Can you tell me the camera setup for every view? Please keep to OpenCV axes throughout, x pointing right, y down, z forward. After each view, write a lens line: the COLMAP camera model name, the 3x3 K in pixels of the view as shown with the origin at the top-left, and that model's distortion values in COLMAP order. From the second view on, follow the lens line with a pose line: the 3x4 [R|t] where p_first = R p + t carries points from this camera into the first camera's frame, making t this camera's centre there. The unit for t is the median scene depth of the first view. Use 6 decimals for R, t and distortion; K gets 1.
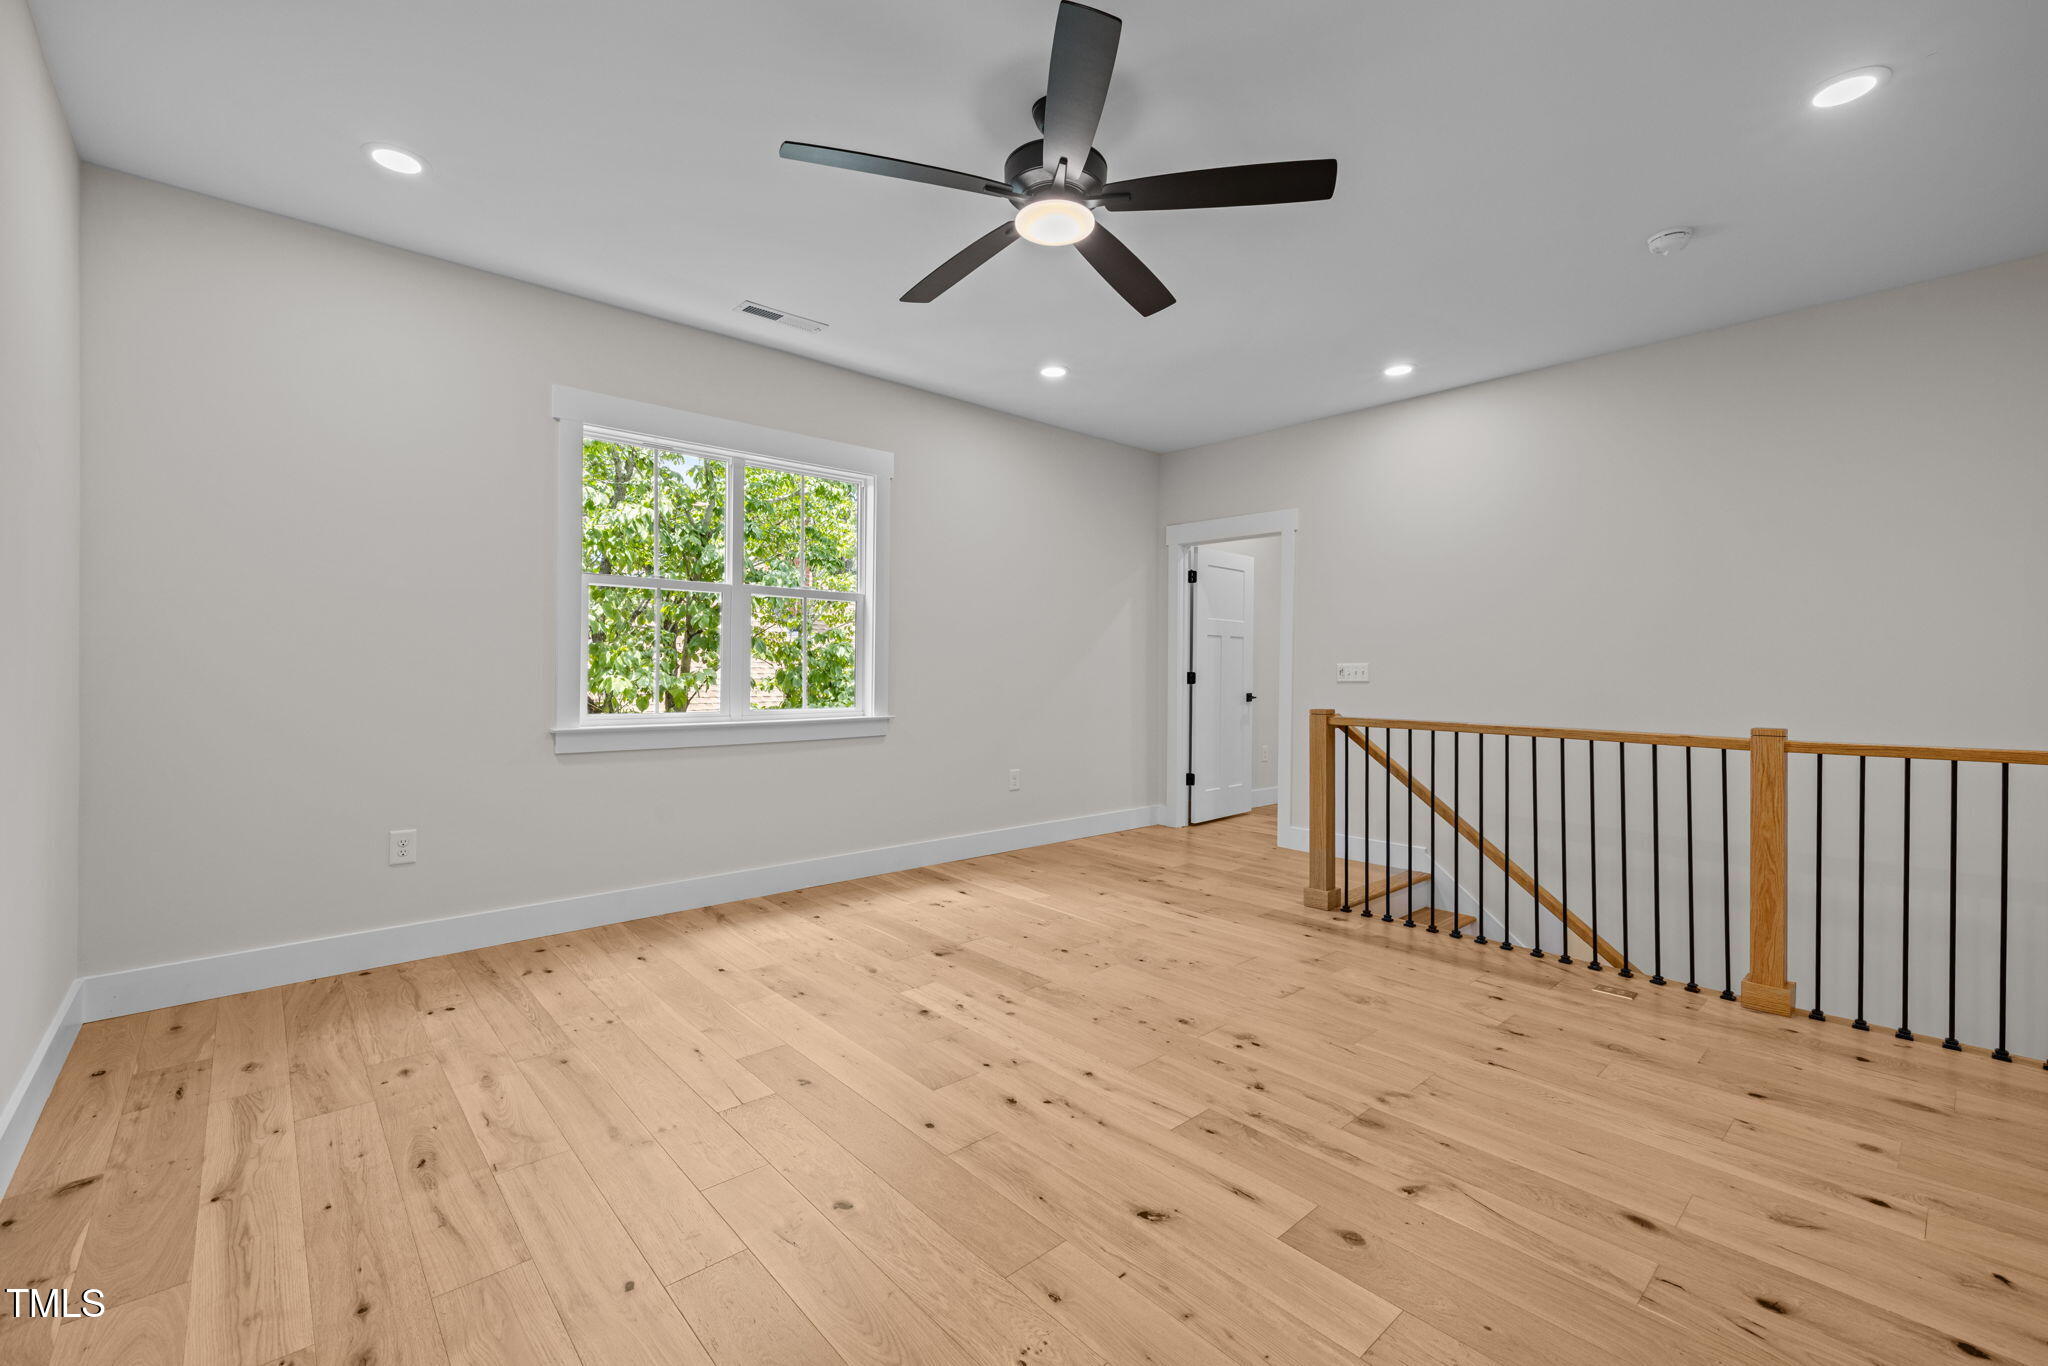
lens RADIAL K [[865.1, 0, 1010.1], [0, 865.1, 670.3], [0, 0, 1]] dist [0.000290, 0.000262]
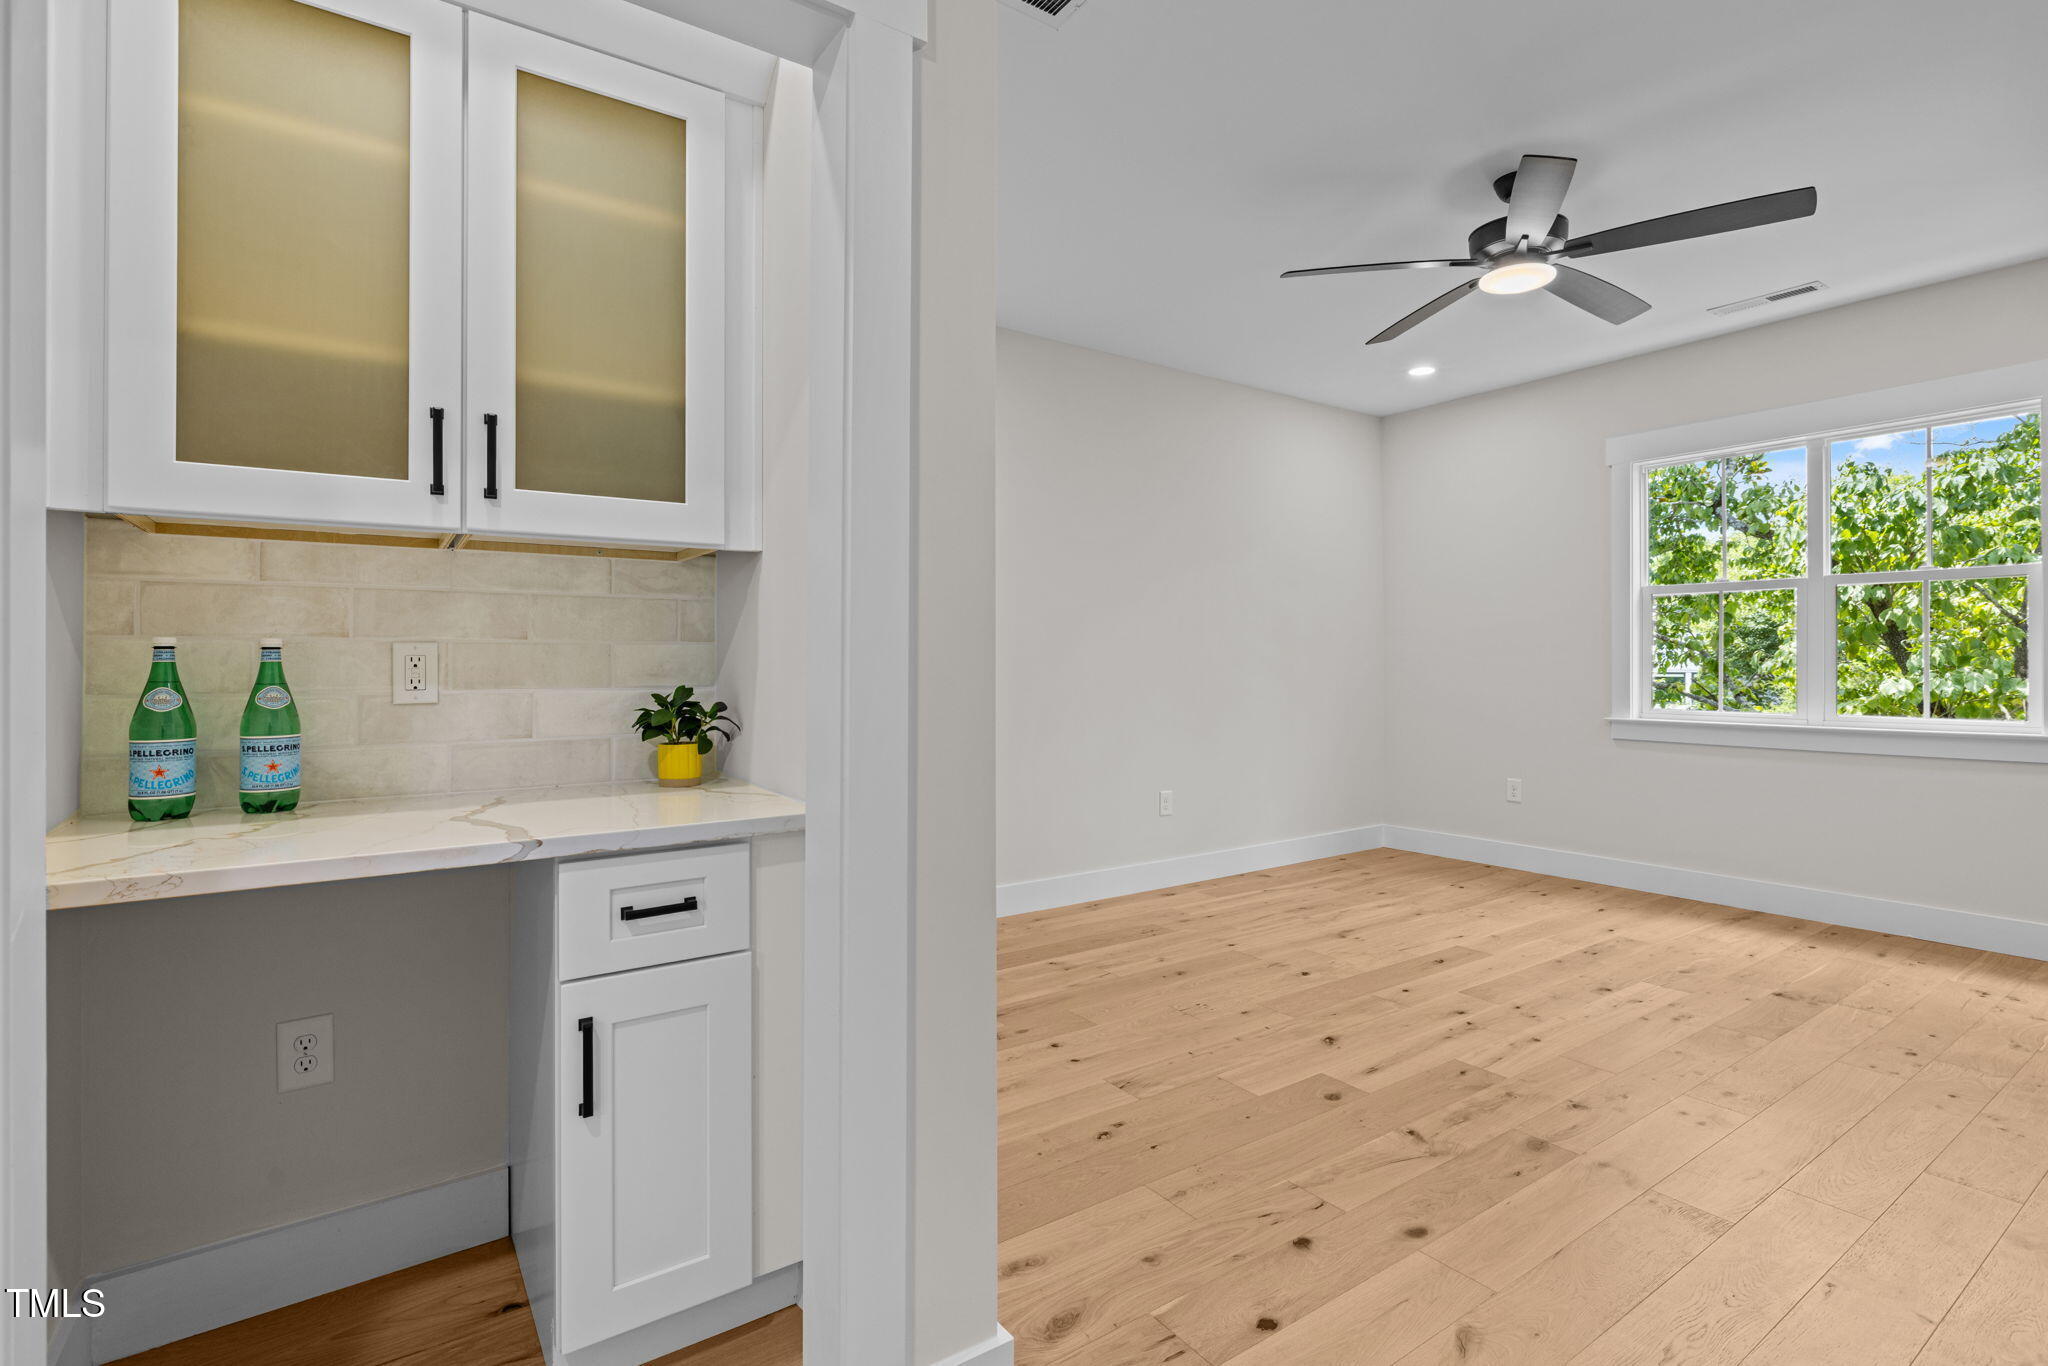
lens RADIAL K [[931.8, 0, 1030.4], [0, 931.8, 672.9], [0, 0, 1]] dist [-0.004758, 0.001476]
pose [[-0.115458, 0.003874, -0.993305, 0.948952], [0.001166, 0.999992, 0.003765, -0.003048], [0.993312, -0.000724, -0.115462, 0.354727]]
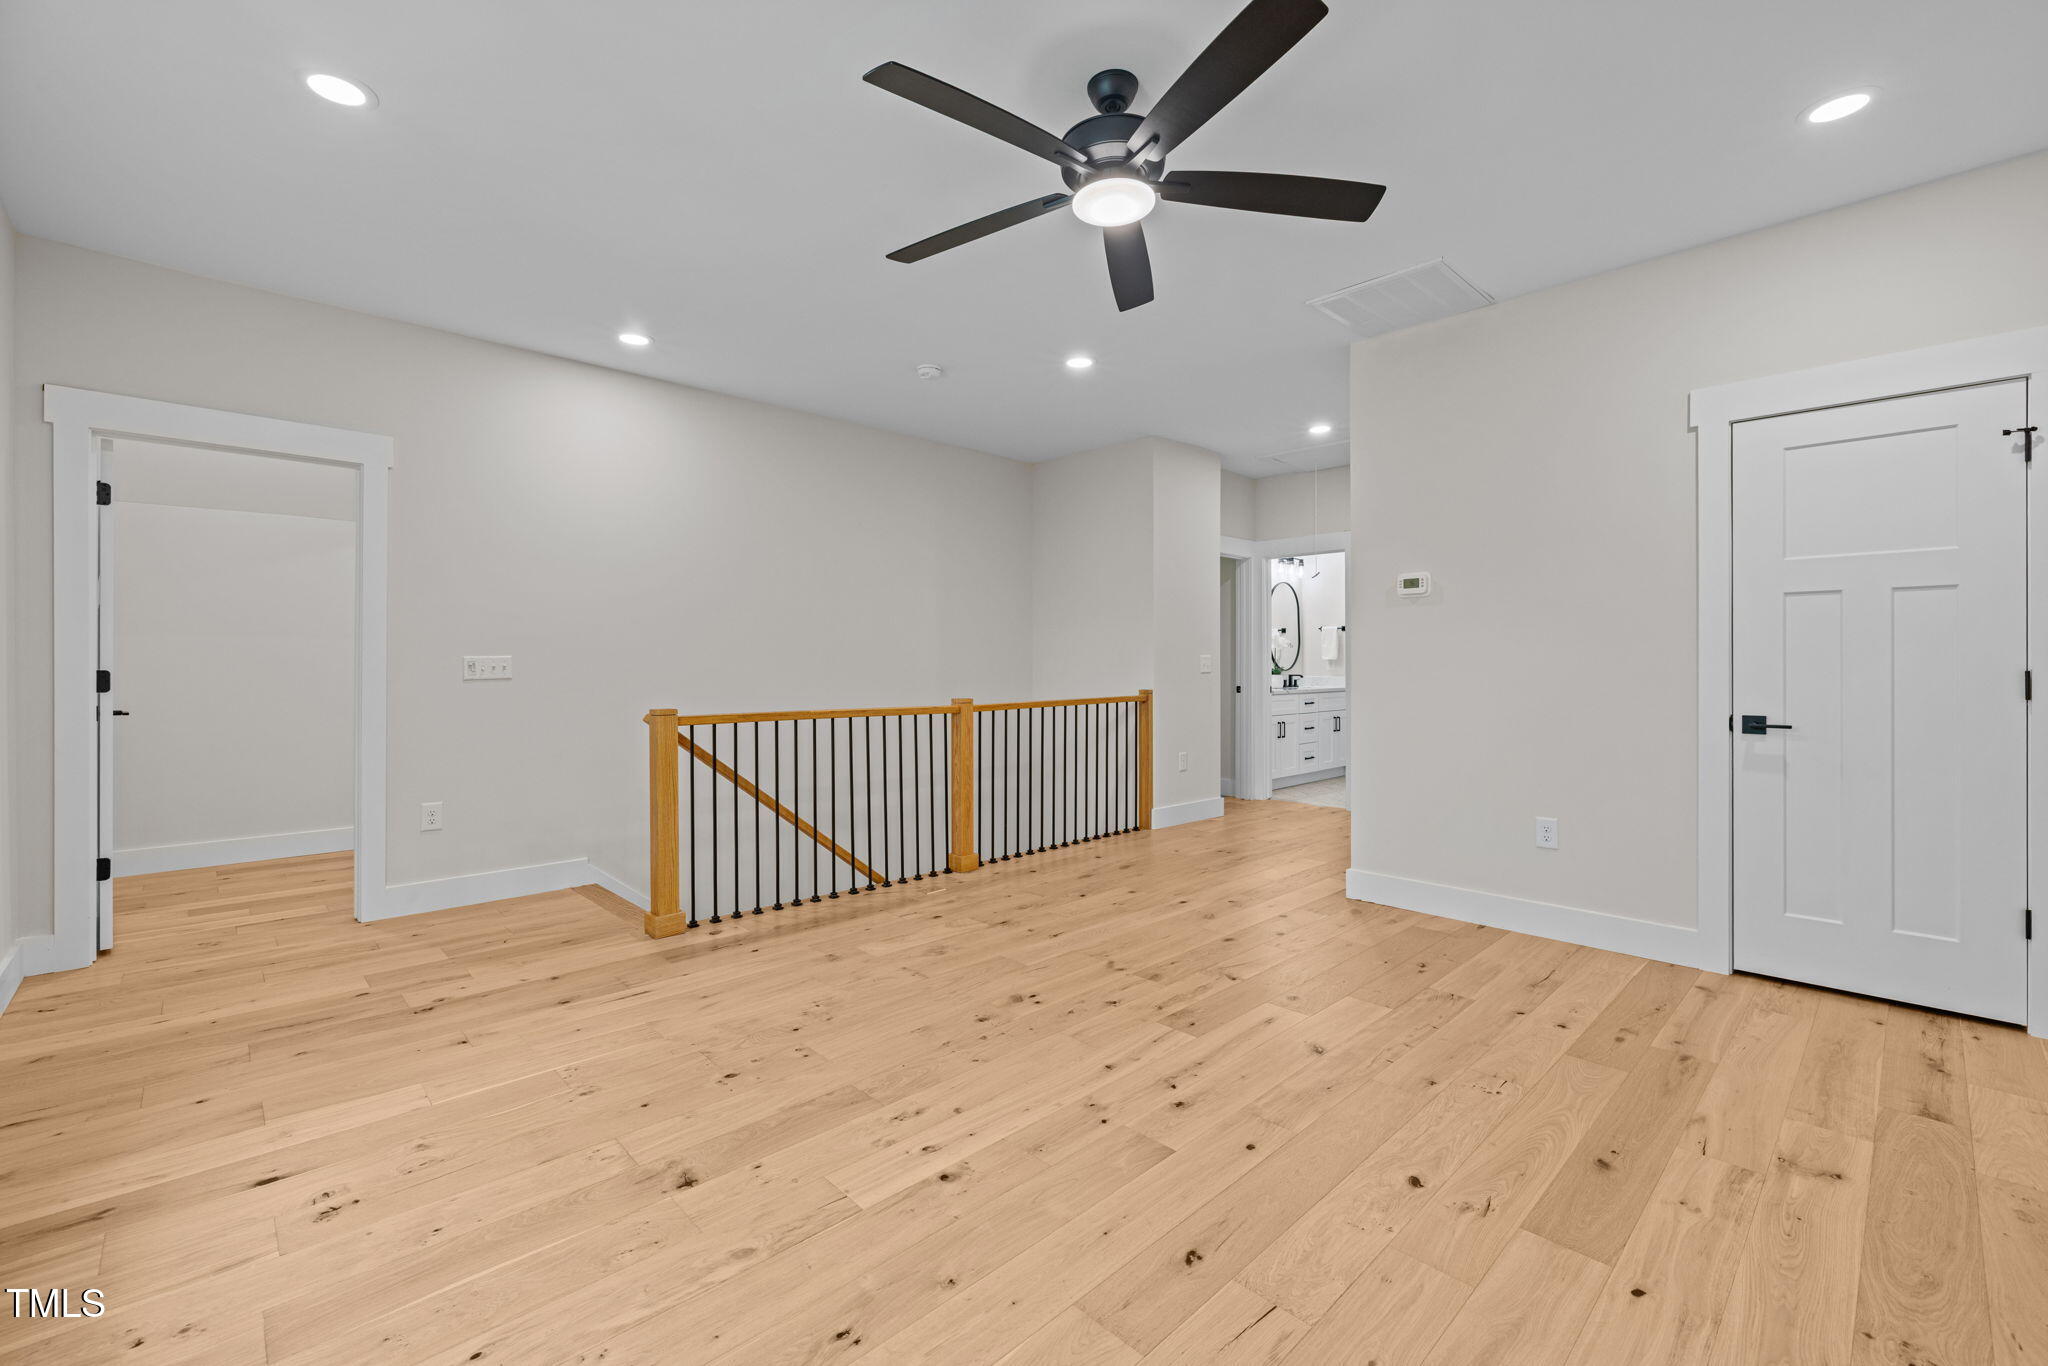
lens RADIAL K [[865.1, 0, 1026.2], [0, 865.1, 670.1], [0, 0, 1]] dist [0.000290, 0.000262]
pose [[-0.054302, -0.010674, 0.998468, -0.645912], [0.000129, 0.999943, 0.010696, -0.005816], [-0.998525, 0.000709, -0.054297, 0.818269]]
